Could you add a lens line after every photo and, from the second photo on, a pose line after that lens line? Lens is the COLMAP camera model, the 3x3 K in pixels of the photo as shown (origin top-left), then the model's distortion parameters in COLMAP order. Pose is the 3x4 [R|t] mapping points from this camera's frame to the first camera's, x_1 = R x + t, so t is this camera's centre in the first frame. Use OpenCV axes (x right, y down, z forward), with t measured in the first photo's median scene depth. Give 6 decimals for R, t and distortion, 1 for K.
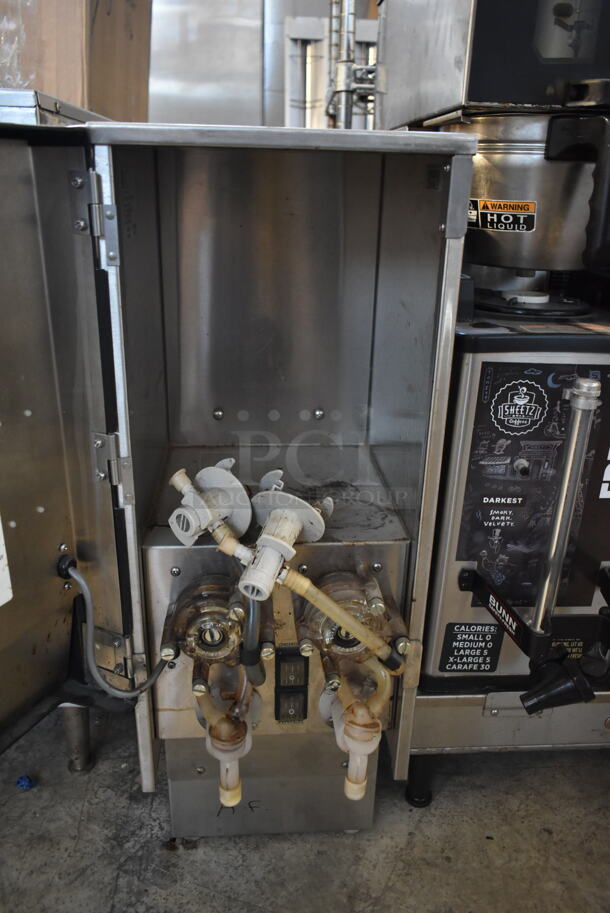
lens RADIAL K [[694.7, 0, 308.1], [0, 694.7, 453.8], [0, 0, 1]] dist [-0.019962, 0.004053]
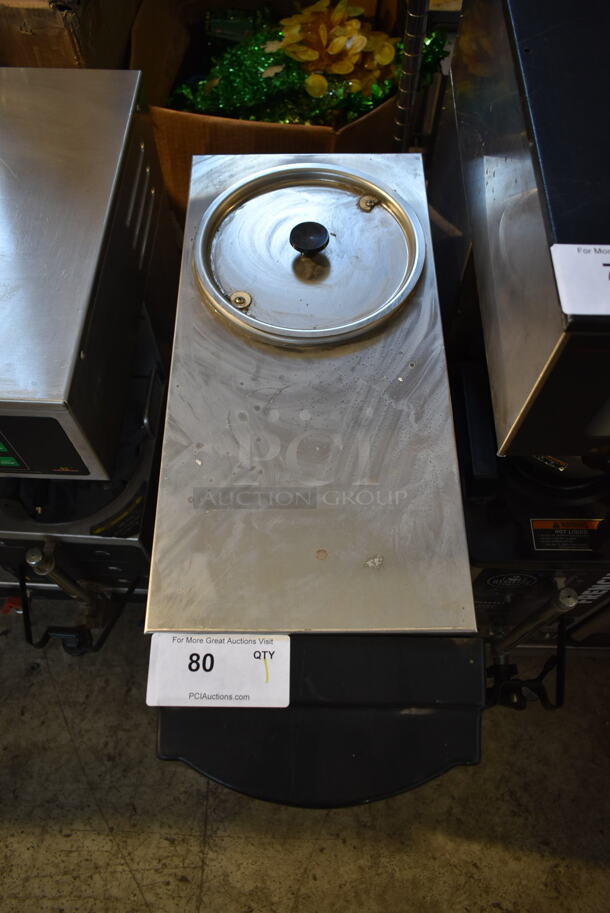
lens RADIAL K [[694.7, 0, 307.3], [0, 694.7, 457.3], [0, 0, 1]] dist [-0.019962, 0.004053]
pose [[0.996140, 0.059782, -0.064278, 0.014611], [-0.001667, 0.745001, 0.667061, -0.906390], [0.087766, -0.664379, 0.742225, 0.195964]]
